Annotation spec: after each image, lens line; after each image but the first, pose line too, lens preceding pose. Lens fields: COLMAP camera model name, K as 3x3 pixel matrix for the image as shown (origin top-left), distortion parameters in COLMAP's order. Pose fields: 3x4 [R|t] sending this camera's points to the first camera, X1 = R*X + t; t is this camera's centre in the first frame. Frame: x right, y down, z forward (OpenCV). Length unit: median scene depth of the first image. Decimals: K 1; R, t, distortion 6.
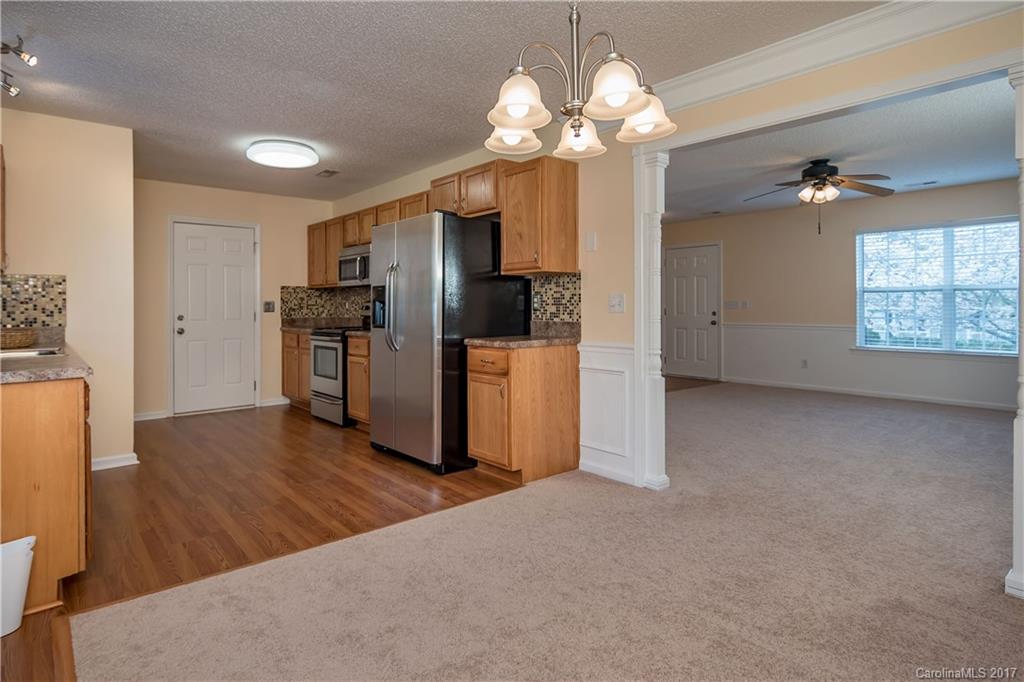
lens RADIAL K [[561.2, 0, 516.6], [0, 561.2, 306.3], [0, 0, 1]] dist [0.023209, -0.000344]
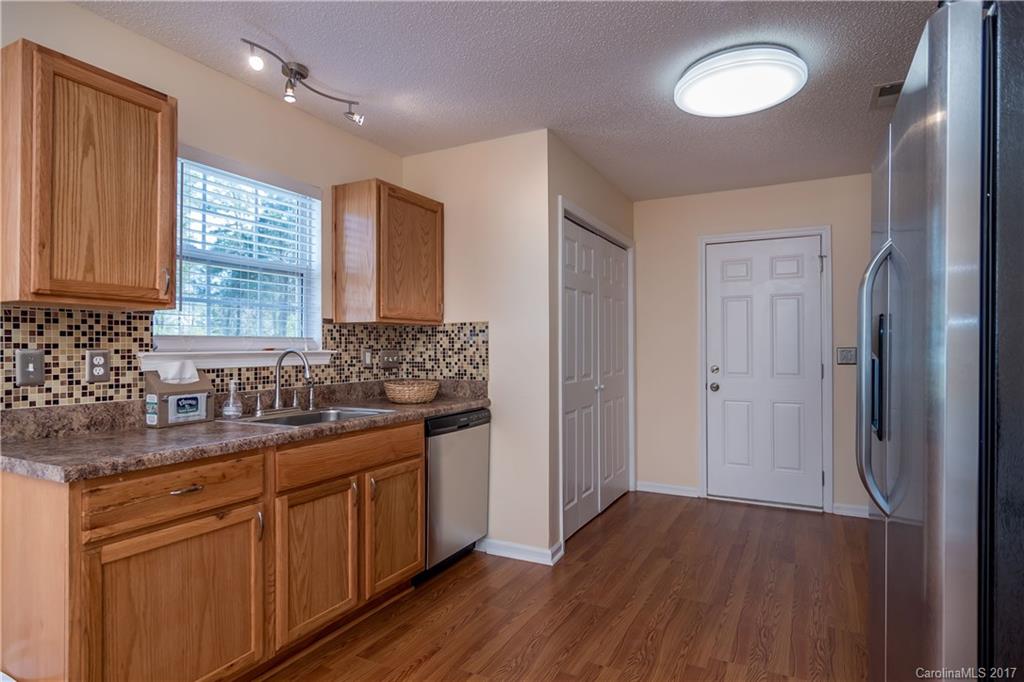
lens RADIAL K [[561.2, 0, 511.8], [0, 561.2, 340.2], [0, 0, 1]] dist [0.023209, -0.000344]
pose [[0.365413, 0.004290, -0.930836, 0.014430], [-0.006744, 0.999975, 0.001962, -0.028310], [0.930821, 0.005560, 0.365433, 0.731203]]
